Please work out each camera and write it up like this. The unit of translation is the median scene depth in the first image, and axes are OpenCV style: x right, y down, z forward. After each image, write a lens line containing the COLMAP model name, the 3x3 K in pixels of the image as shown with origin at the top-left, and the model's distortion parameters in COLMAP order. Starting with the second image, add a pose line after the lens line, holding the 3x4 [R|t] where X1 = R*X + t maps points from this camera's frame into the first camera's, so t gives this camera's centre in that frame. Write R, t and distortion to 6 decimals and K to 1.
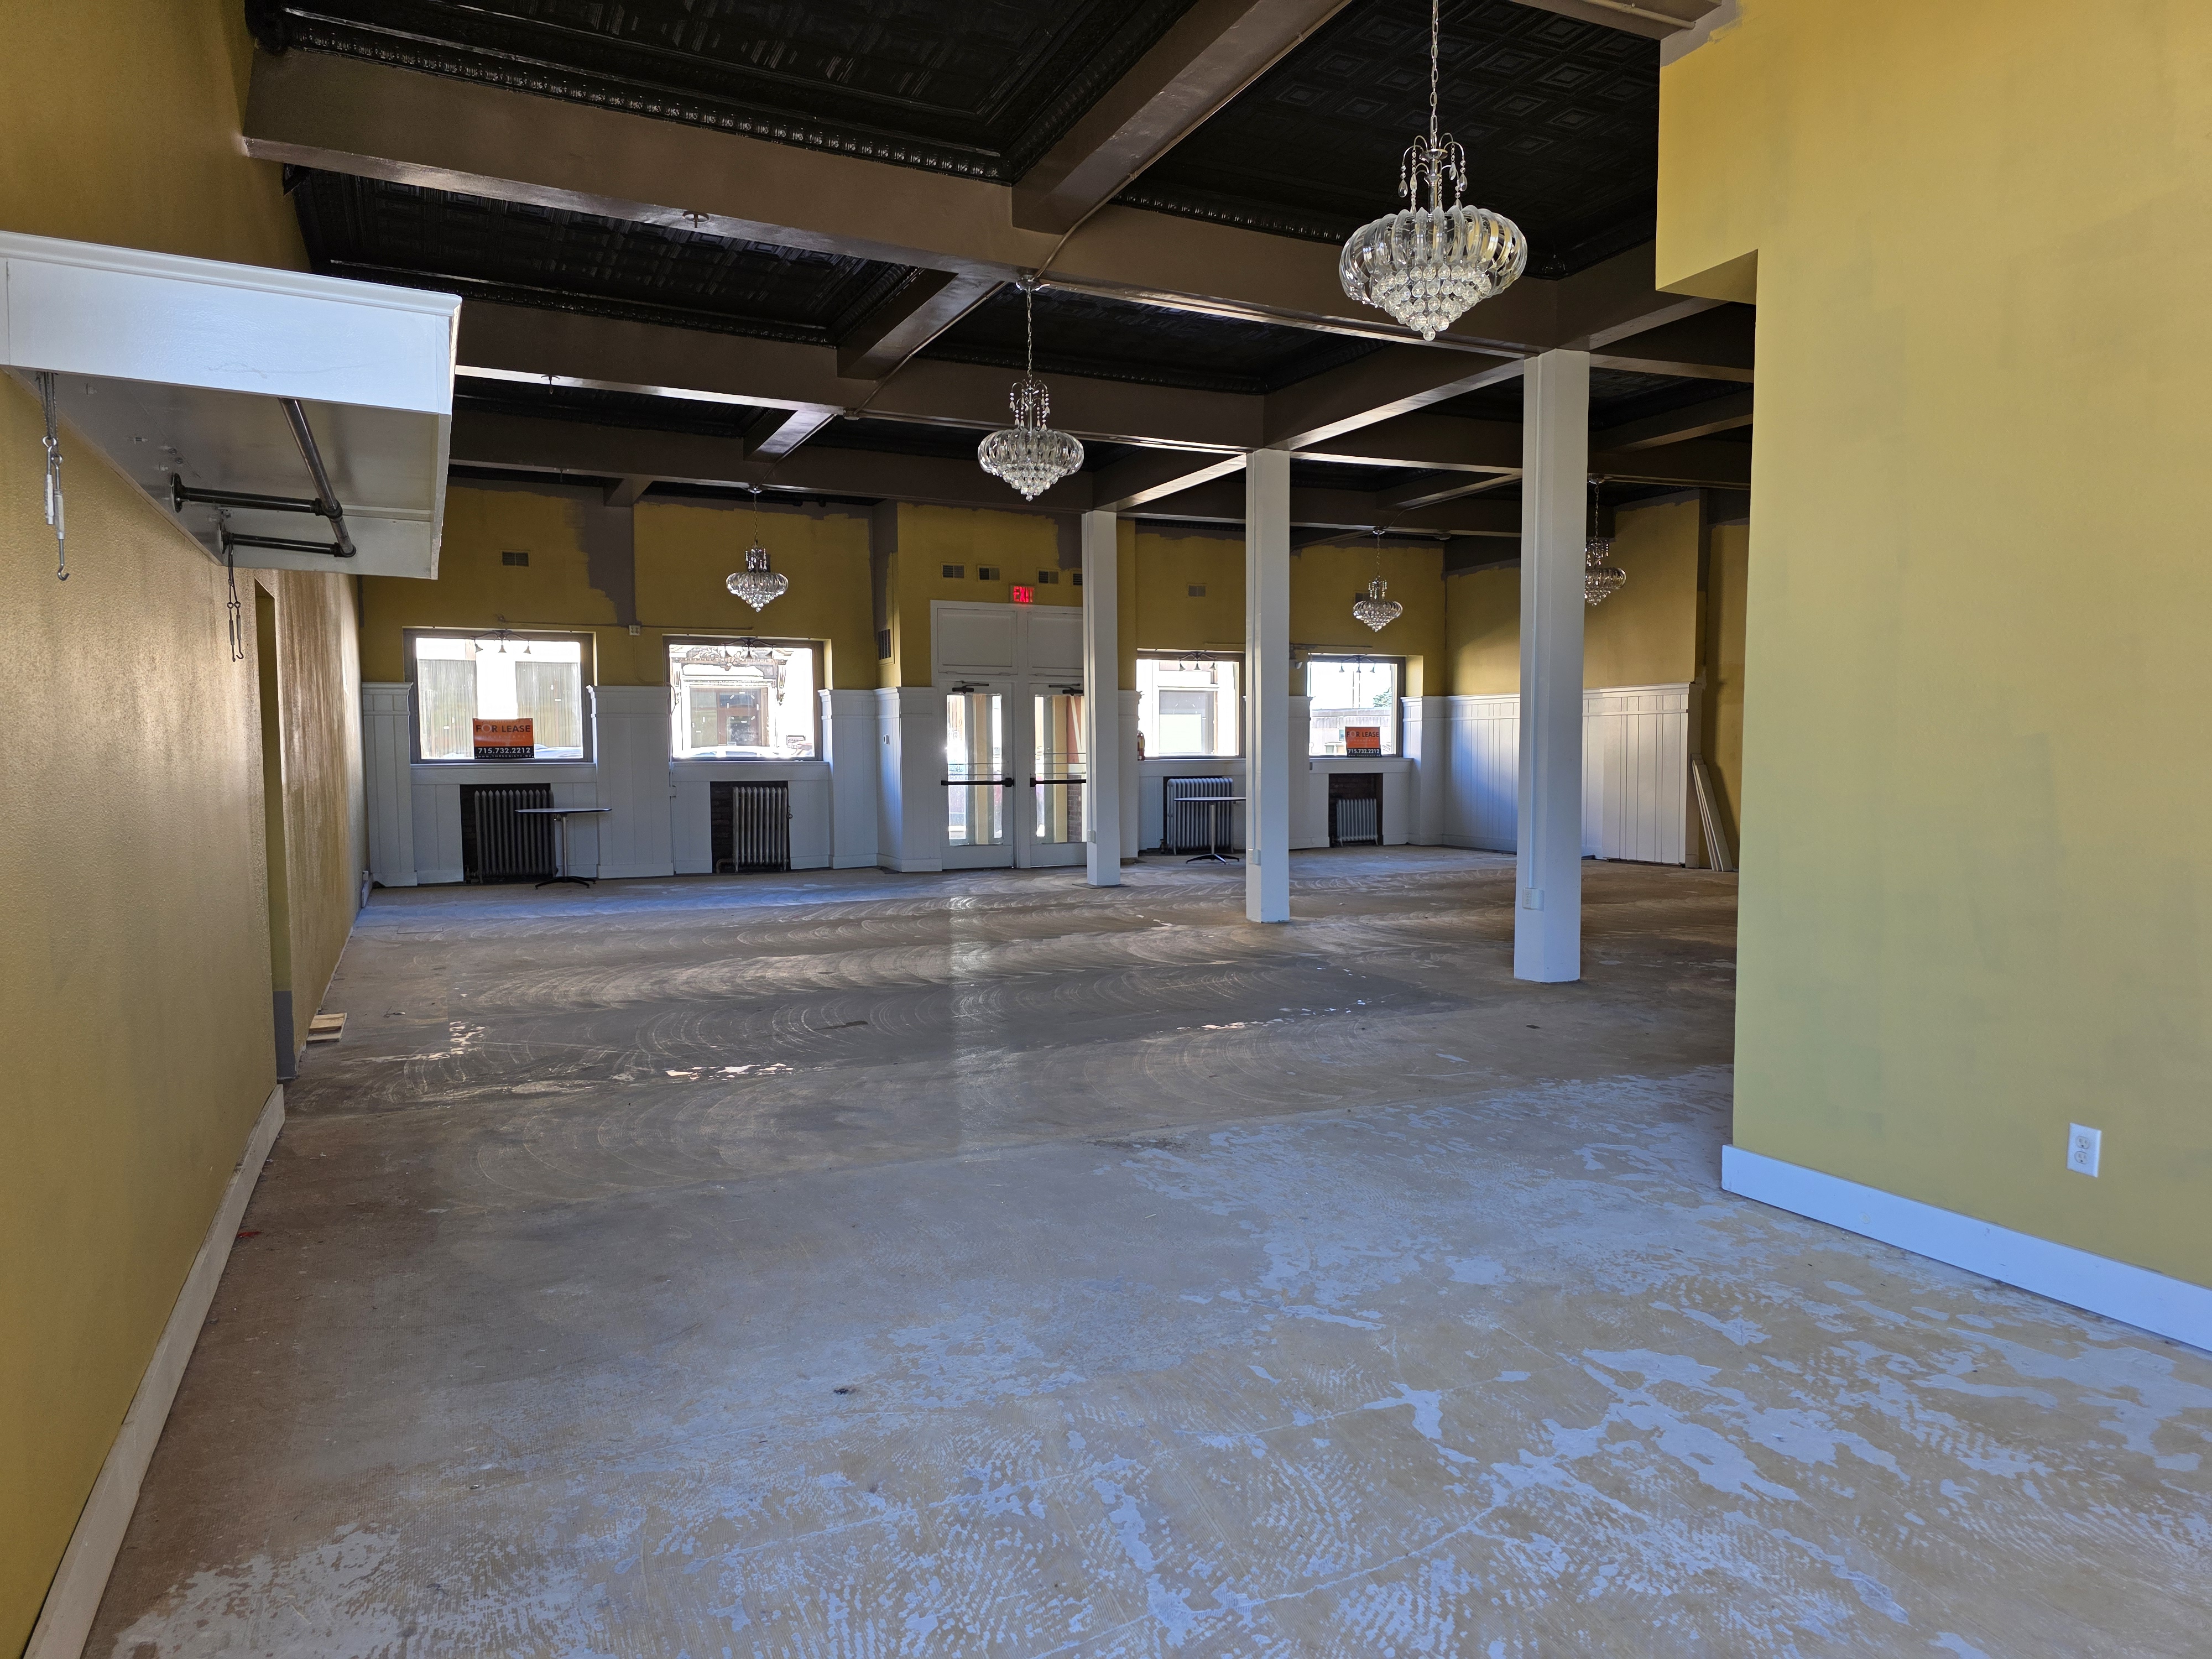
lens RADIAL K [[1463.9, 0, 1116.6], [0, 1463.9, 854.6], [0, 0, 1]] dist [0.083706, -0.094730]
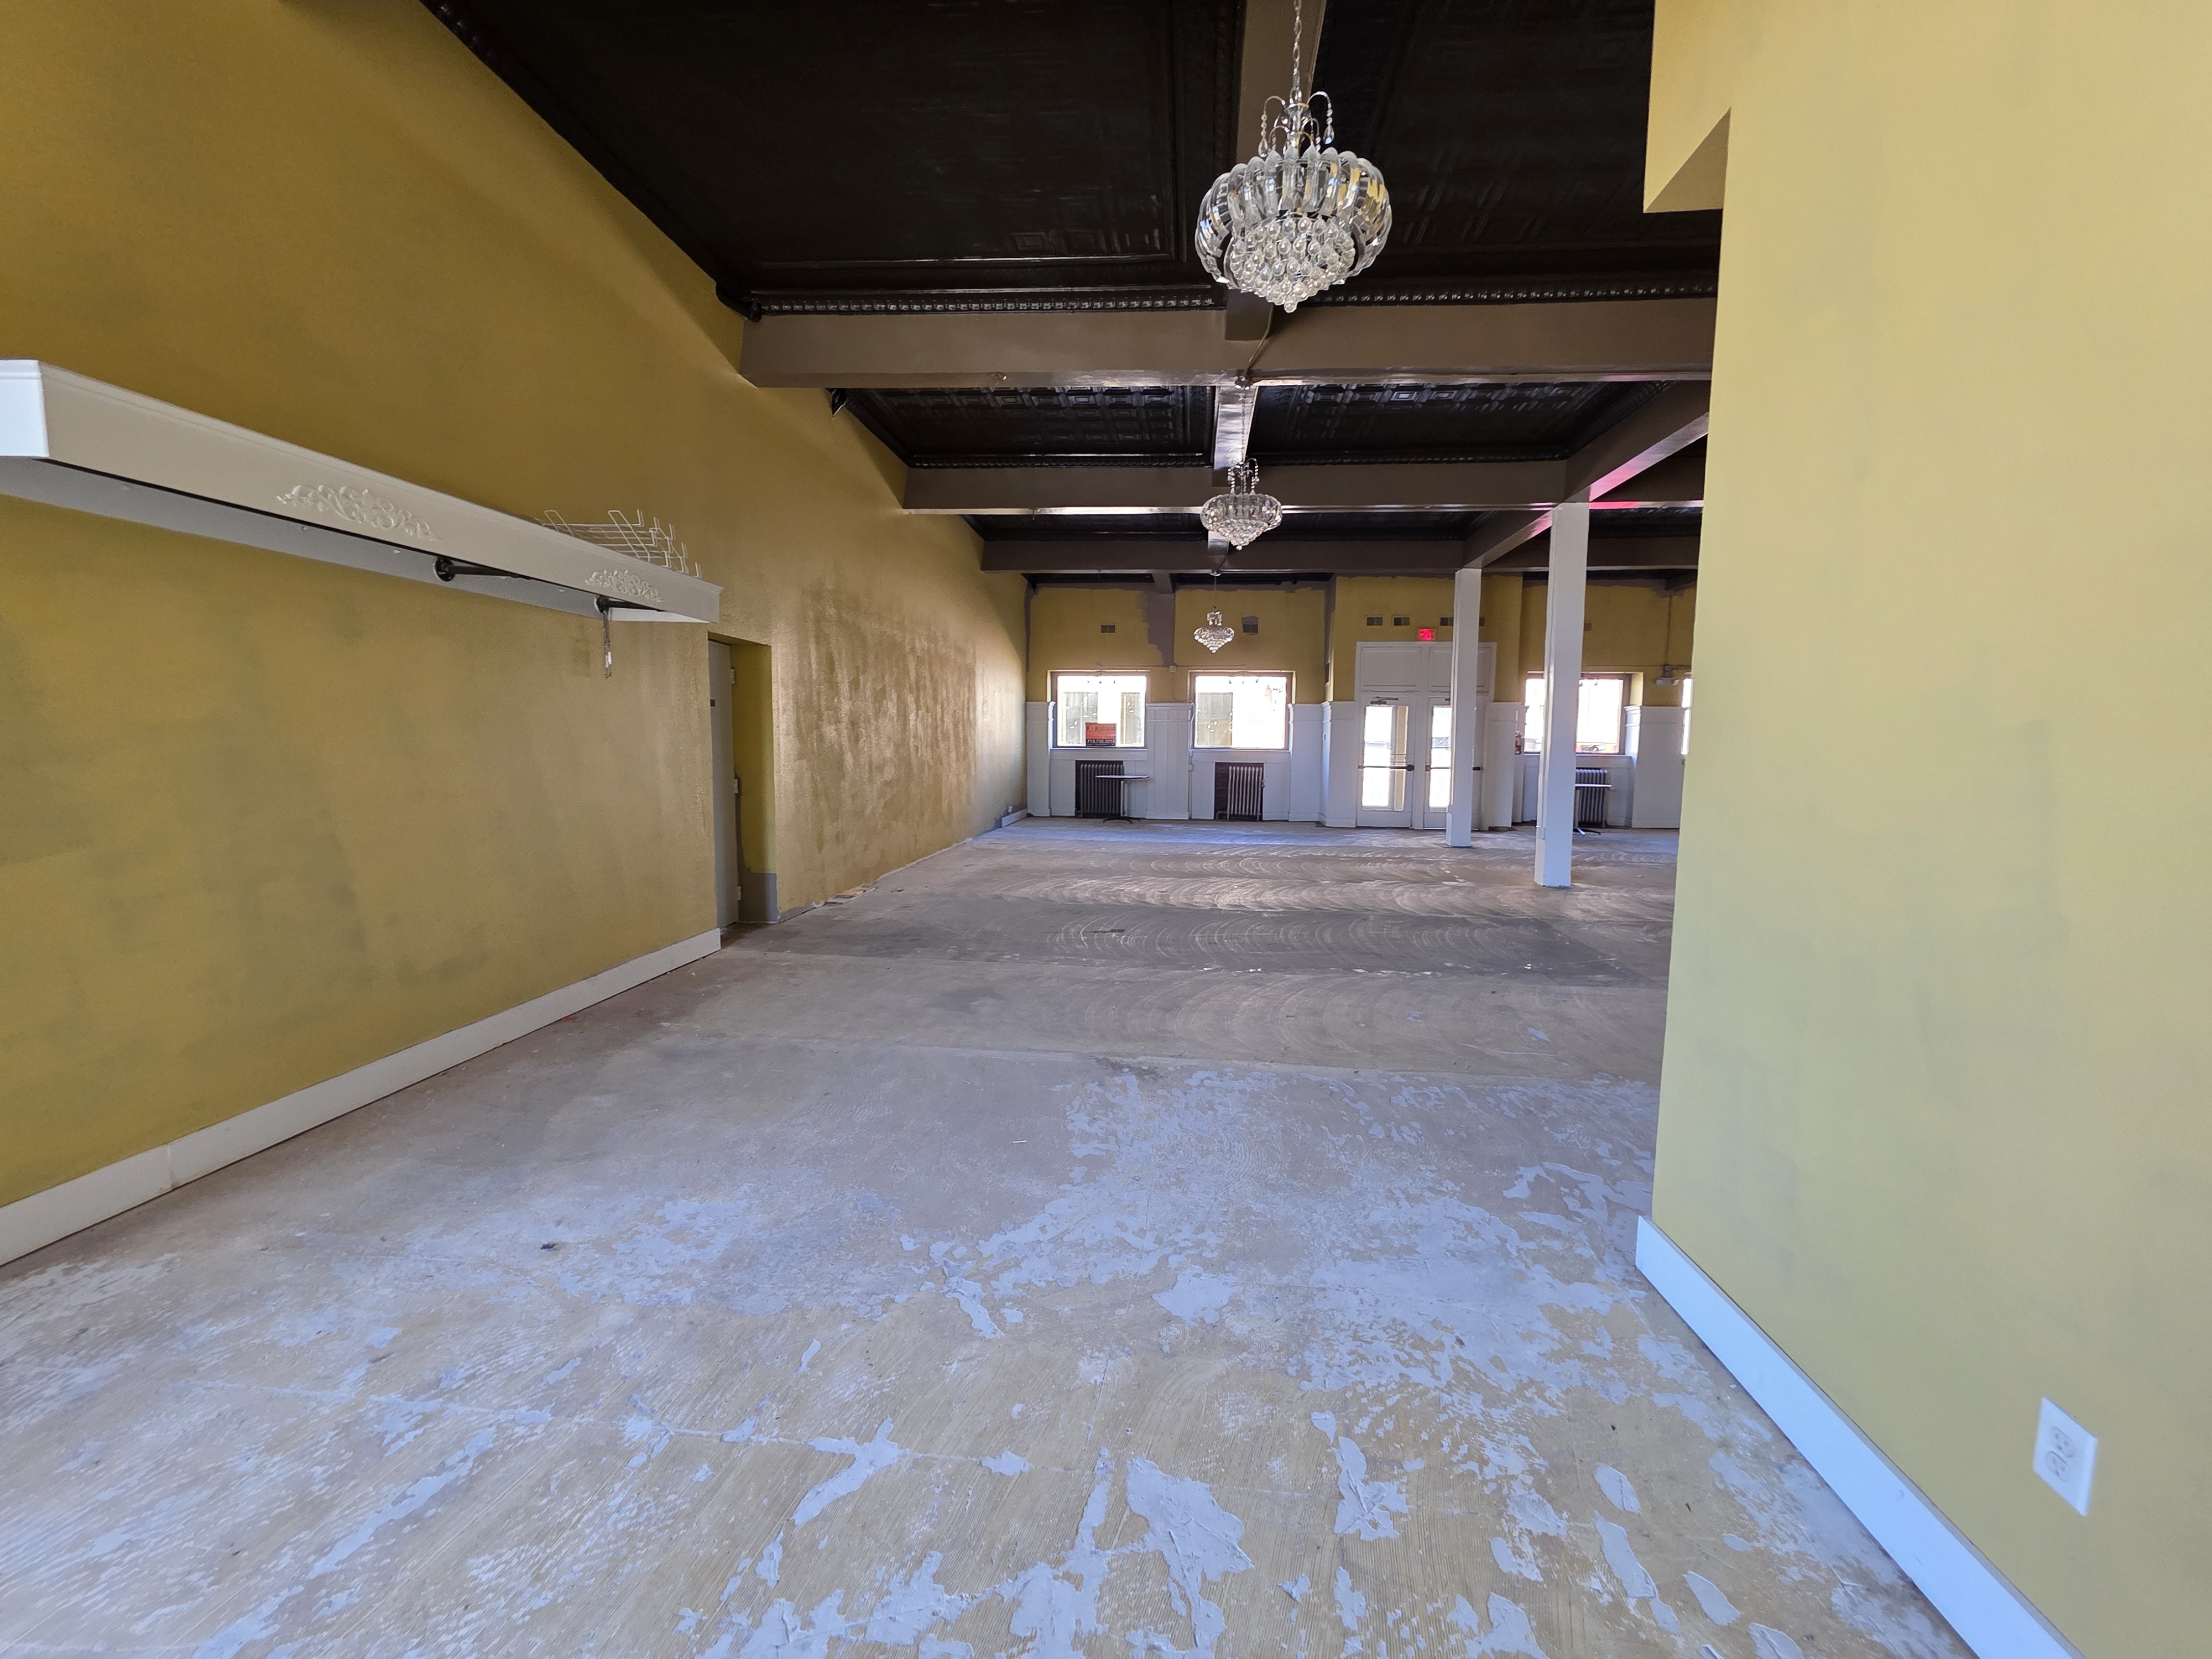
lens RADIAL K [[876.8, 0, 1106.0], [0, 876.8, 829.5], [0, 0, 1]] dist [0.000590, 0.000054]
pose [[0.858777, 0.065394, -0.508159, 0.302804], [-0.052922, 0.997838, 0.038972, -0.020710], [0.509609, -0.006576, 0.860381, 0.326646]]
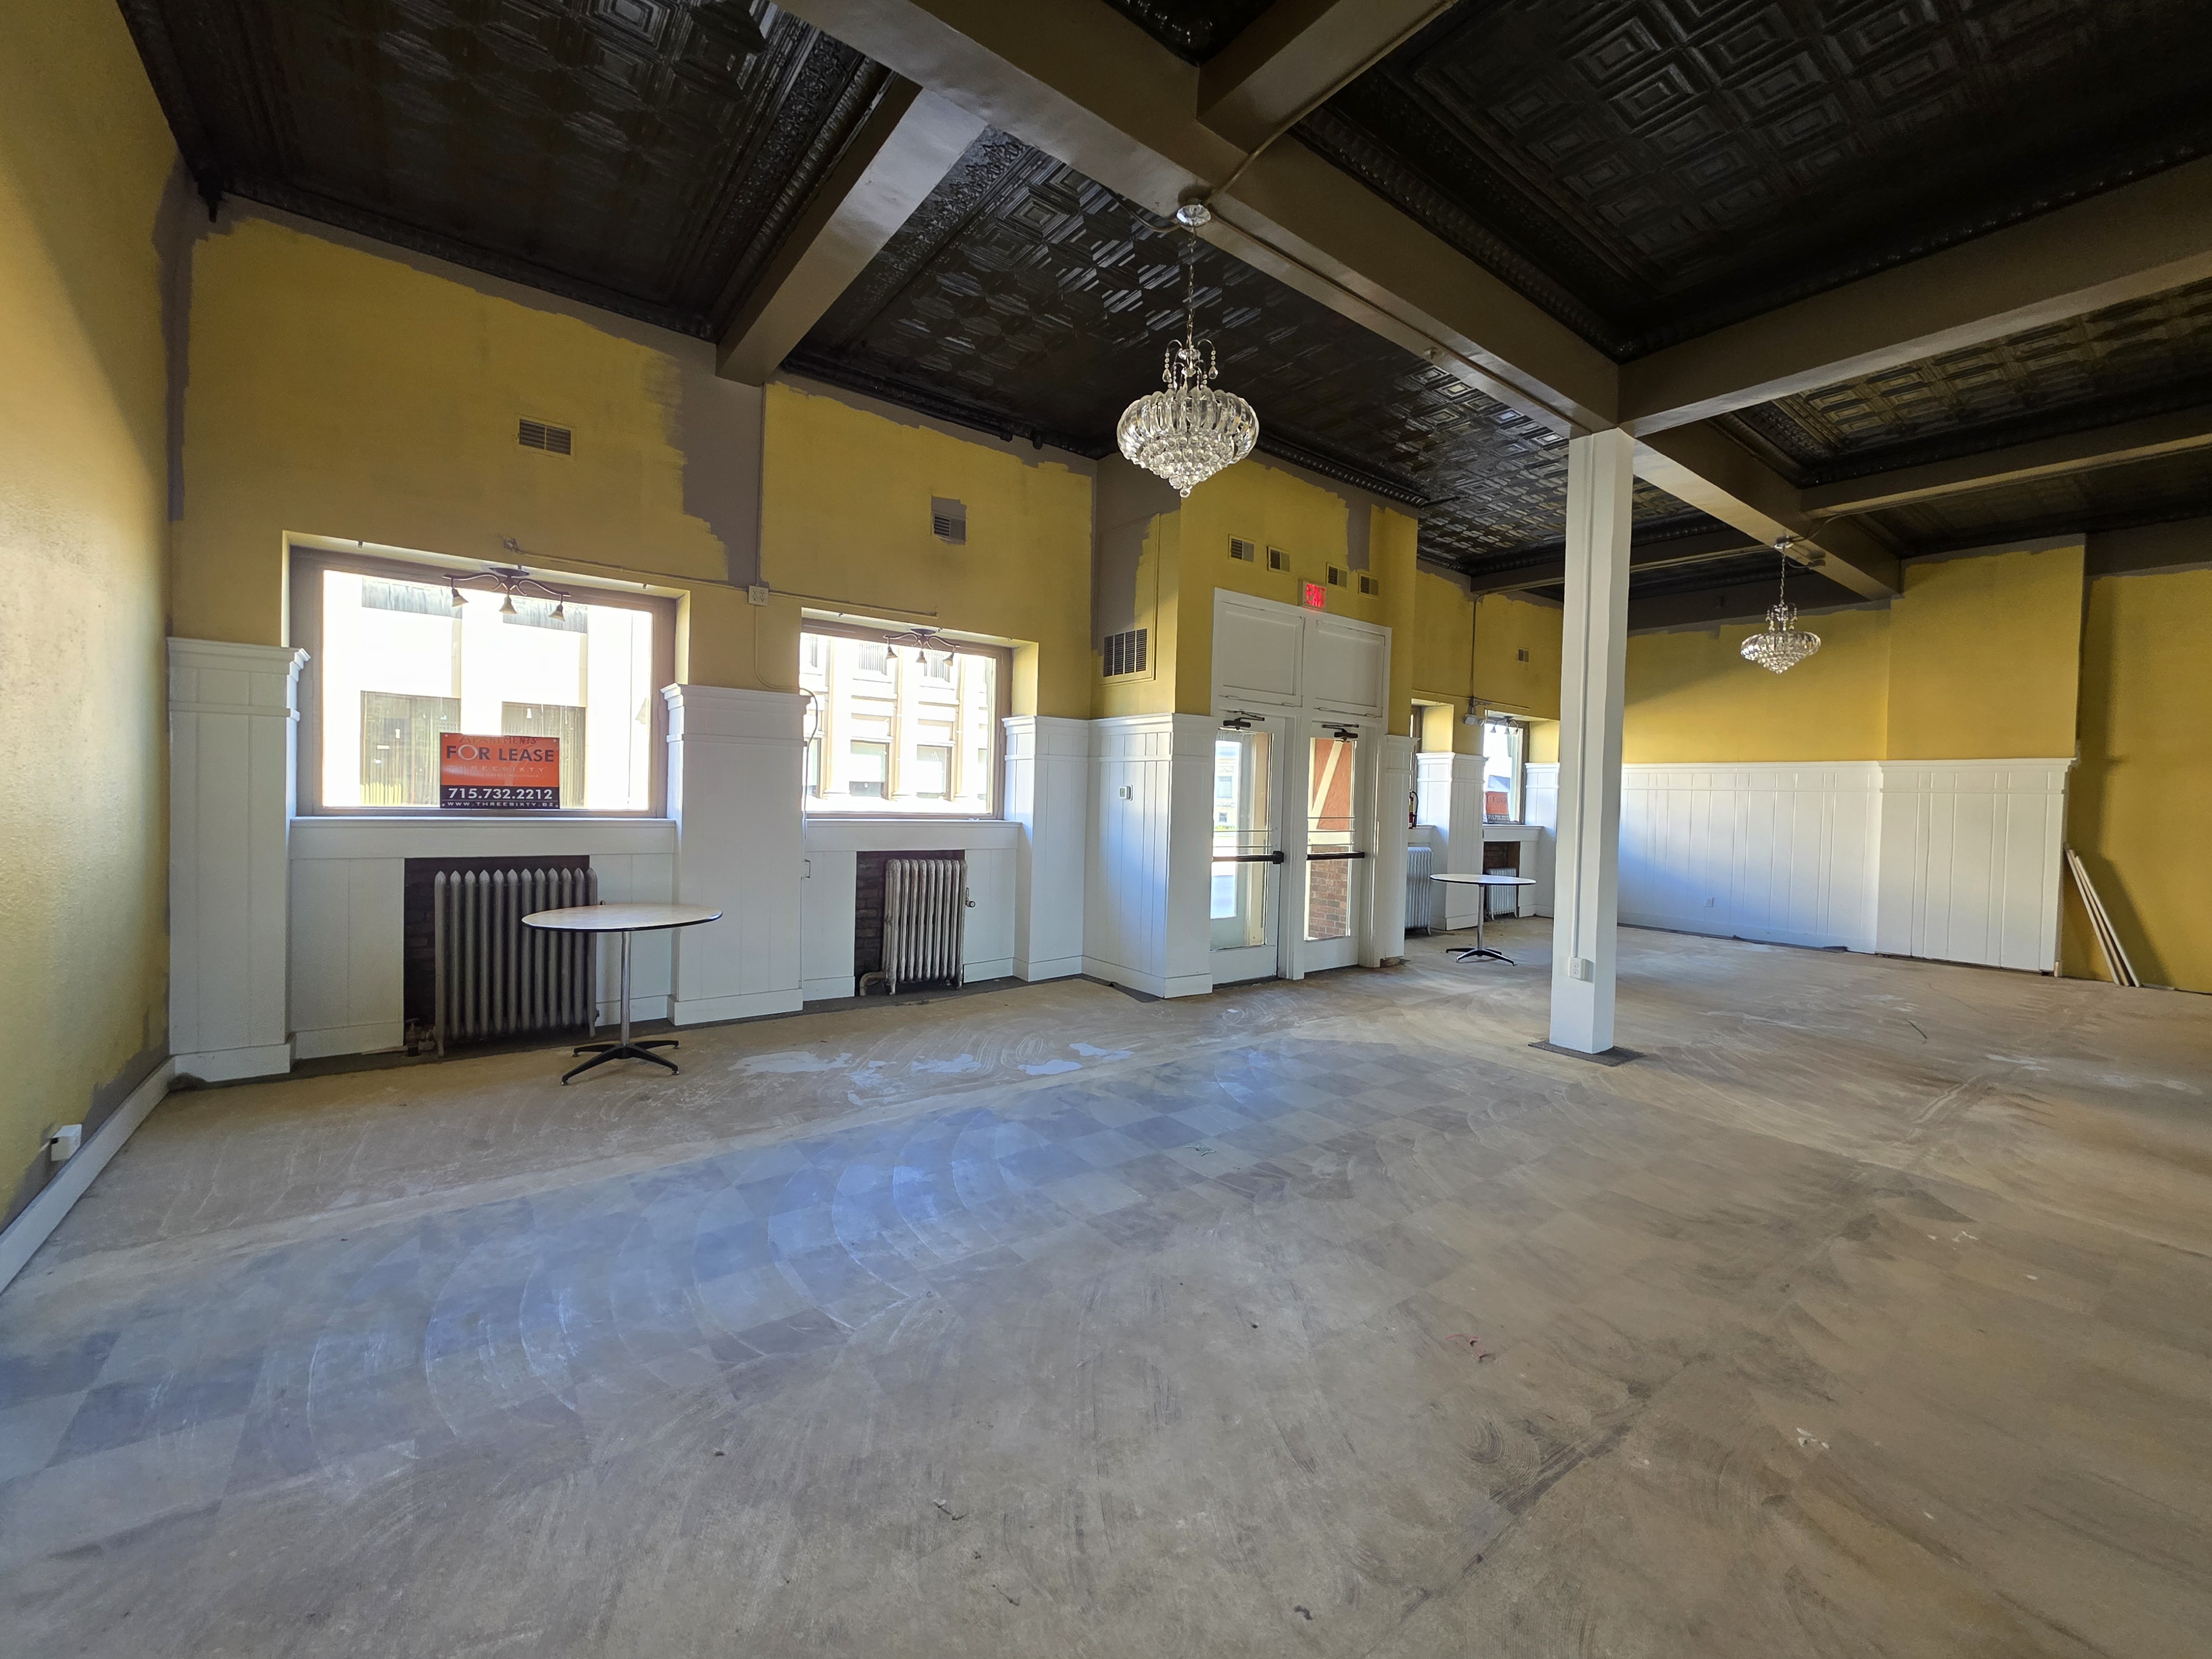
lens RADIAL K [[887.3, 0, 1091.1], [0, 887.3, 814.6], [0, 0, 1]] dist [-0.000028, 0.000018]
pose [[0.979480, 0.026851, 0.199747, -0.689257], [-0.016781, 0.998509, -0.051939, -0.128325], [-0.200844, 0.047522, 0.978470, 1.651409]]
